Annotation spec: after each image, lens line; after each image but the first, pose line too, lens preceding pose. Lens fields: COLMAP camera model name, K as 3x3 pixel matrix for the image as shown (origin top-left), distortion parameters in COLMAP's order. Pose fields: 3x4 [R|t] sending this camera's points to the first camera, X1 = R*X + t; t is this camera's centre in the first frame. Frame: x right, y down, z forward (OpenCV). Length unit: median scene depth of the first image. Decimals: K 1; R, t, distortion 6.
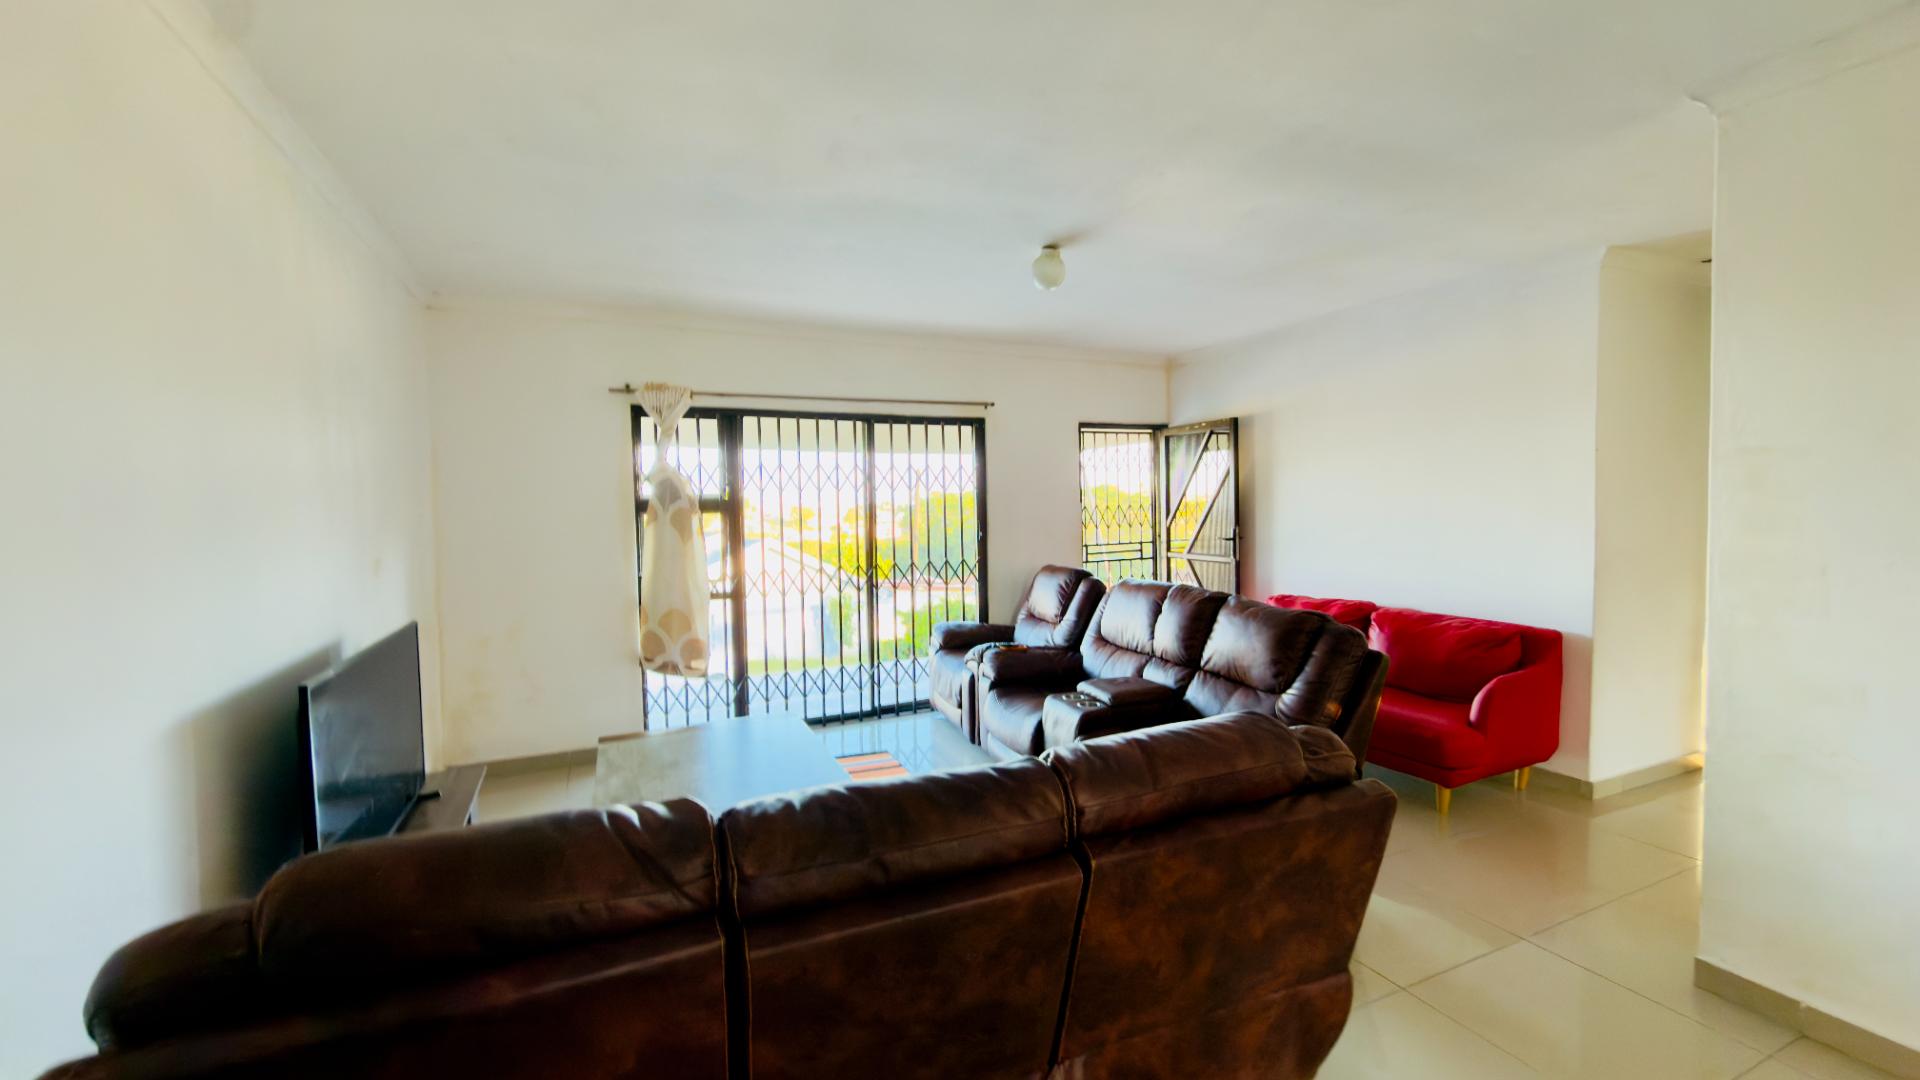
lens RADIAL K [[758.5, 0, 956.3], [0, 758.5, 533.7], [0, 0, 1]] dist [0.002094, -0.000136]
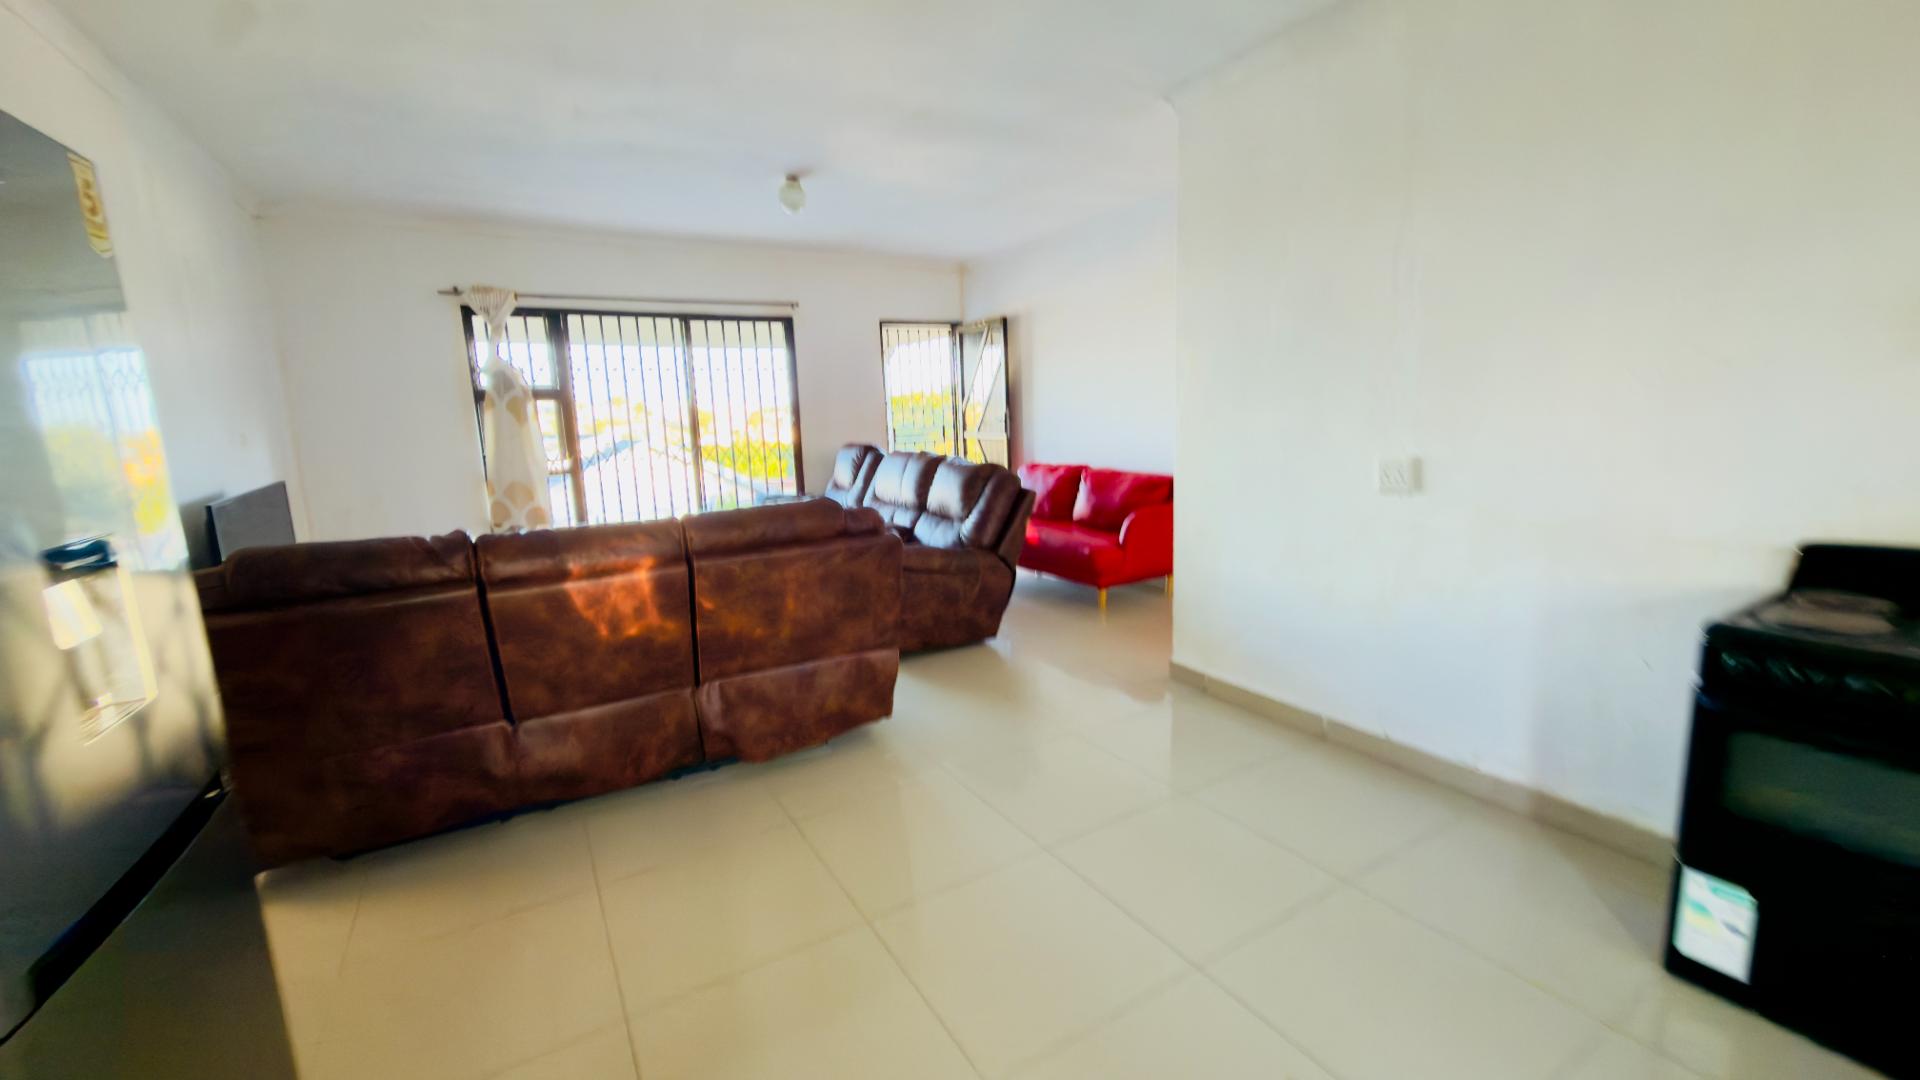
lens RADIAL K [[759.2, 0, 948.9], [0, 759.2, 542.5], [0, 0, 1]] dist [0.000046, -0.000009]
pose [[0.993997, -0.031149, 0.104882, 0.169954], [0.016202, 0.989954, 0.140455, 0.035516], [-0.108203, -0.137913, 0.984516, -0.254472]]
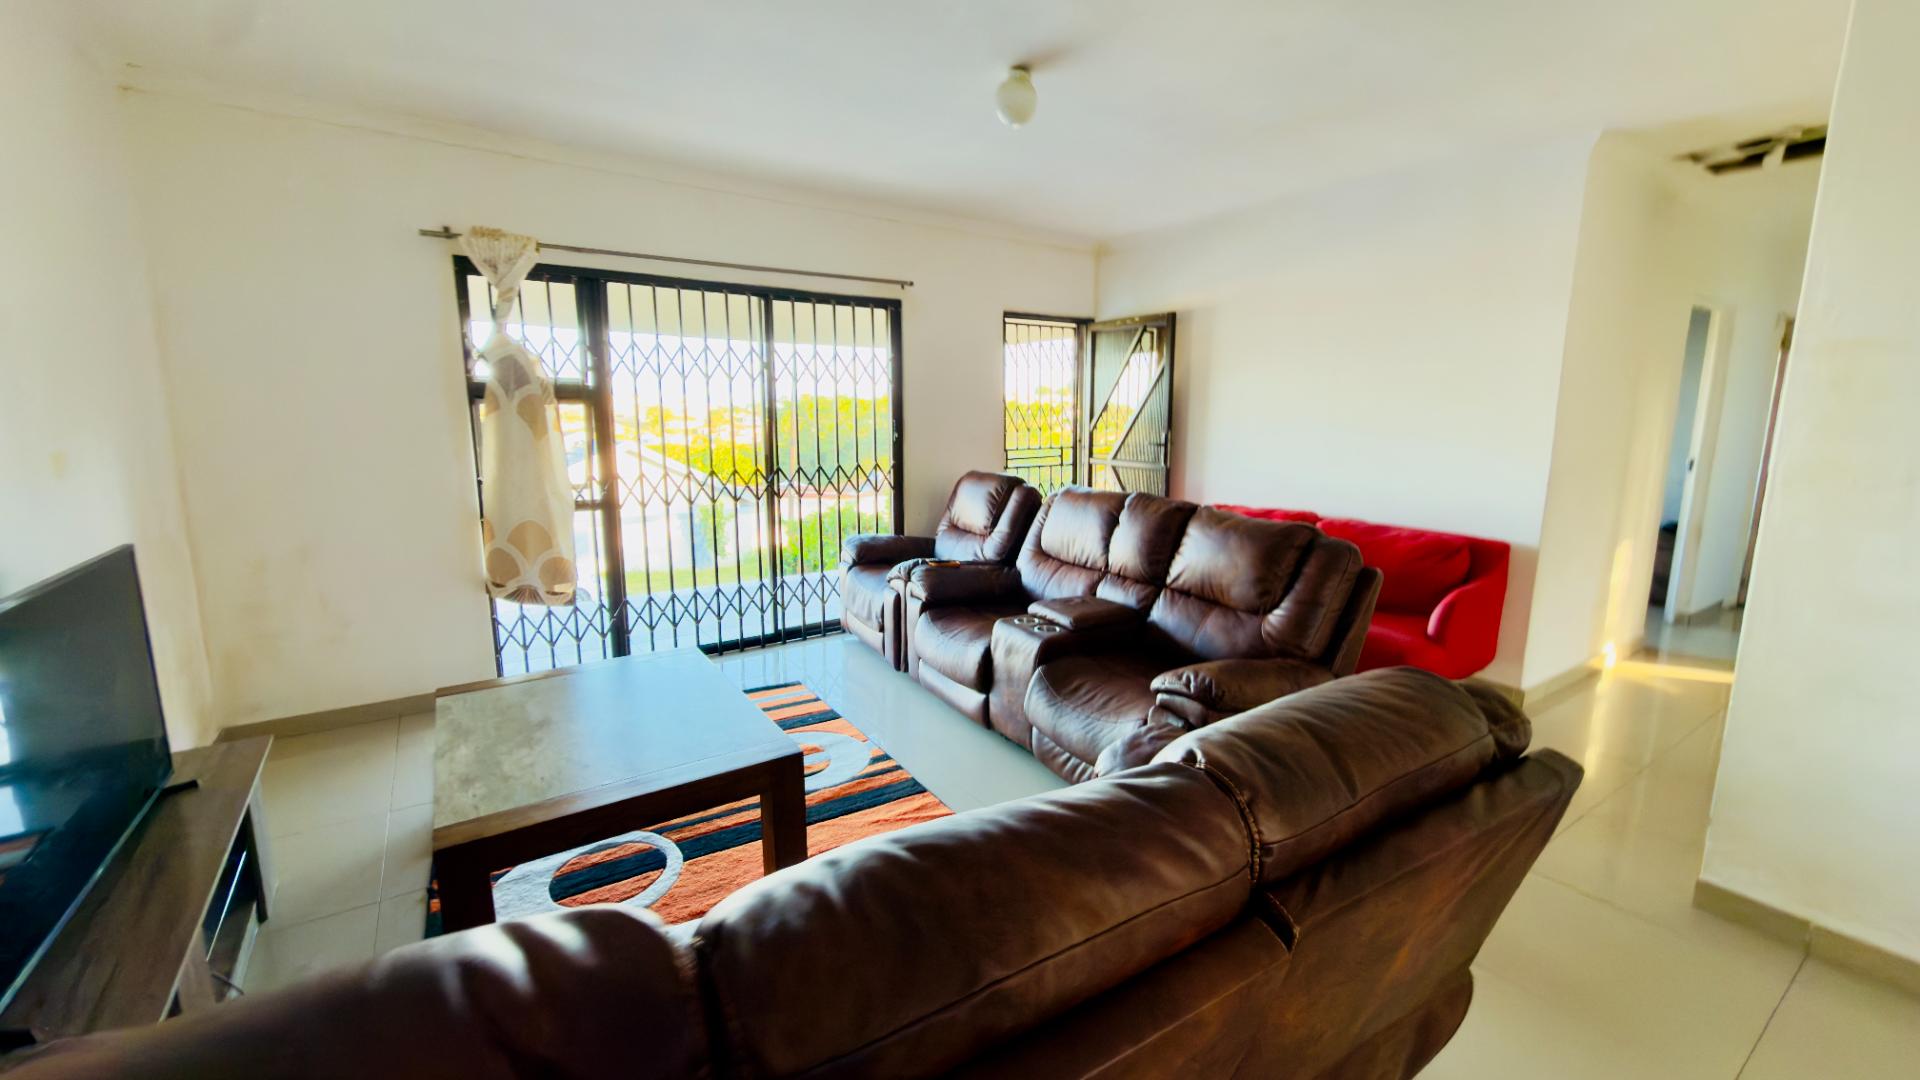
lens RADIAL K [[758.5, 0, 956.3], [0, 758.5, 533.7], [0, 0, 1]] dist [0.002094, -0.000136]
pose [[0.985686, -0.006322, 0.168473, -0.058297], [-0.014274, 0.992579, 0.120760, 0.007935], [-0.167986, -0.121437, 0.978281, 0.130035]]
